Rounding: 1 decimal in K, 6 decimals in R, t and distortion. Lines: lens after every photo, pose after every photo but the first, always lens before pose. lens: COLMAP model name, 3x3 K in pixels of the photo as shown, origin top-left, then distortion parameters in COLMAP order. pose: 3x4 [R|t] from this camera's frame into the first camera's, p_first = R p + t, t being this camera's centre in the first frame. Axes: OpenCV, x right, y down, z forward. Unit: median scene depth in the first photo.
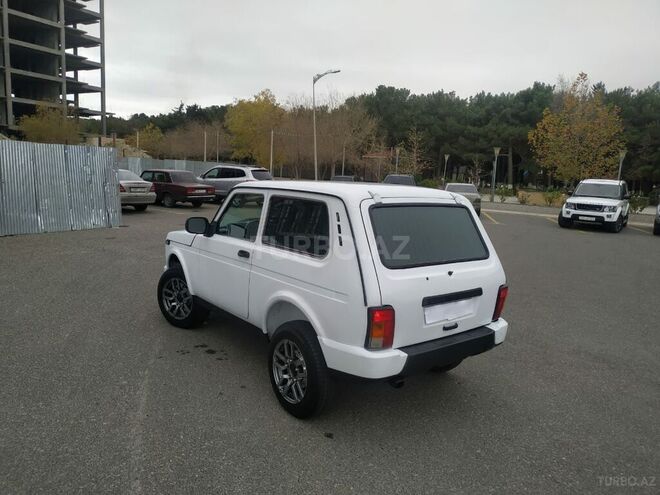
lens RADIAL K [[475.4, 0, 332.2], [0, 475.4, 246.3], [0, 0, 1]] dist [-0.001443, -0.005236]
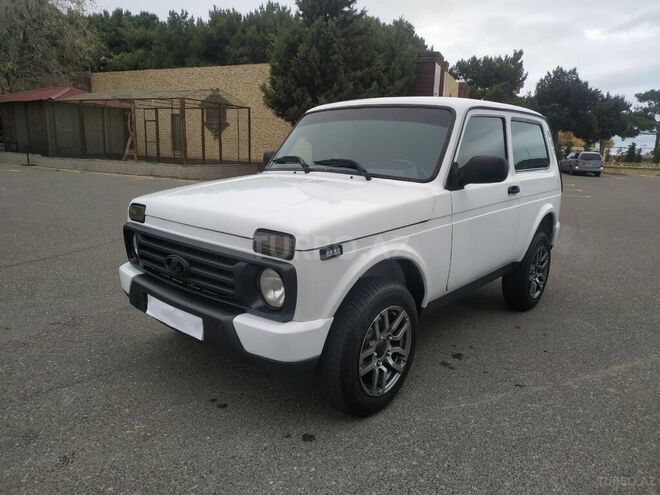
lens RADIAL K [[475.4, 0, 332.2], [0, 475.4, 246.3], [0, 0, 1]] dist [-0.001443, -0.005236]
pose [[-0.173830, -0.262968, 0.949016, -0.312097], [0.109644, 0.952527, 0.284024, -0.053236], [-0.978653, 0.153426, -0.136745, 0.467273]]
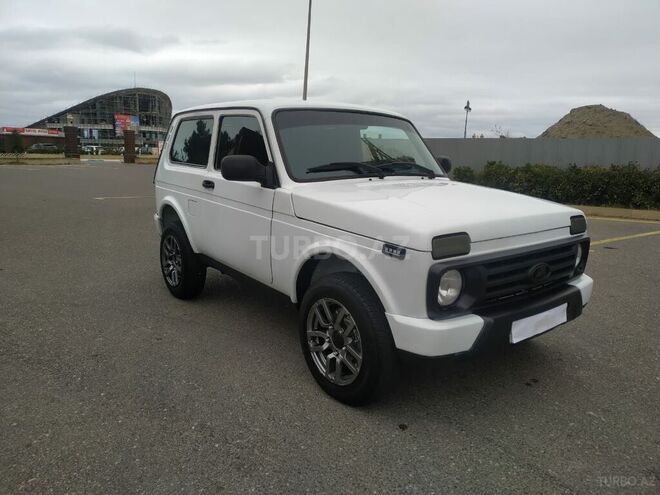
lens RADIAL K [[475.4, 0, 332.2], [0, 475.4, 246.3], [0, 0, 1]] dist [-0.001443, -0.005236]
pose [[-0.997116, -0.075015, -0.011493, -0.028388], [-0.074453, 0.937620, 0.339595, -0.069448], [-0.014699, 0.339472, -0.940501, 0.689850]]
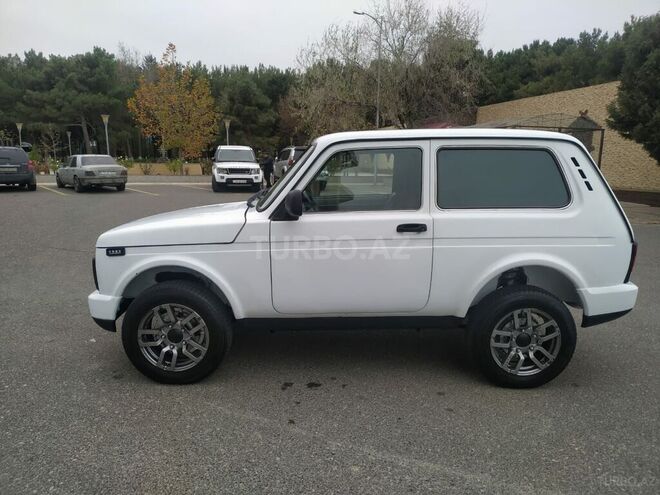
lens RADIAL K [[475.4, 0, 332.2], [0, 475.4, 246.3], [0, 0, 1]] dist [-0.001443, -0.005236]
pose [[0.621211, -0.184423, 0.761633, -0.272325], [0.141919, 0.982318, 0.122107, -0.021015], [-0.770685, 0.032236, 0.636400, 0.200295]]
